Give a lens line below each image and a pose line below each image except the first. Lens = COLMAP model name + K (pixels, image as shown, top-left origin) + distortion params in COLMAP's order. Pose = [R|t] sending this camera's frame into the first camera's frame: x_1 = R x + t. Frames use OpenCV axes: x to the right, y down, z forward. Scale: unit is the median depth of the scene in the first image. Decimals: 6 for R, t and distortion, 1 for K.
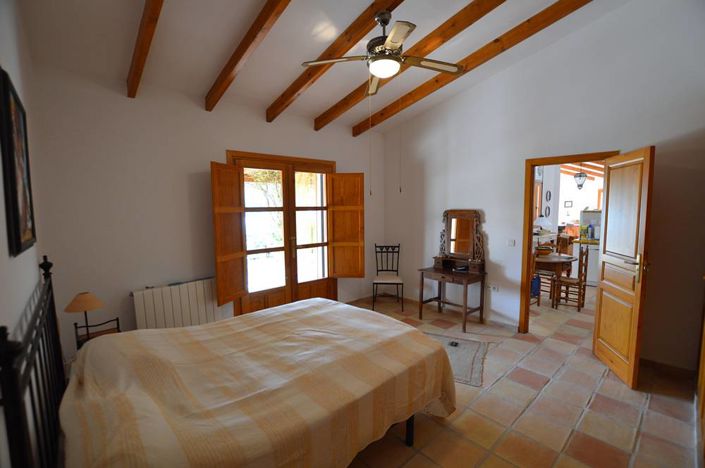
lens RADIAL K [[318.0, 0, 350.5], [0, 318.0, 234.6], [0, 0, 1]] dist [-0.030353, -0.000266]
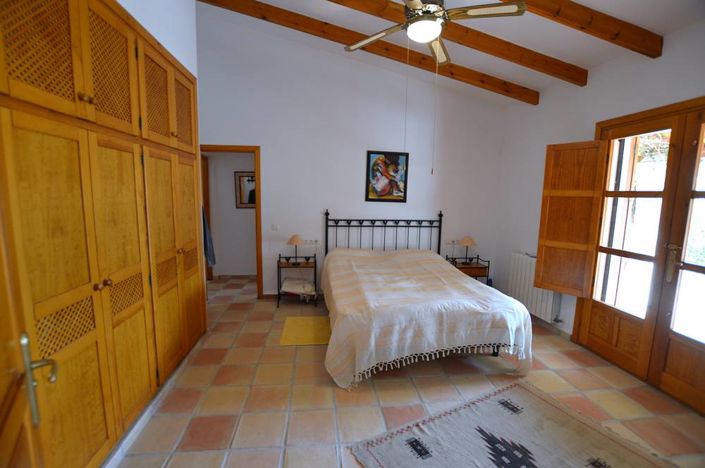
lens RADIAL K [[318.0, 0, 350.5], [0, 318.0, 234.6], [0, 0, 1]] dist [-0.030353, -0.000266]
pose [[-0.586965, 0.110670, -0.802013, 0.747157], [-0.078716, 0.978119, 0.192580, -0.087824], [0.805777, 0.176168, -0.565410, 1.070202]]
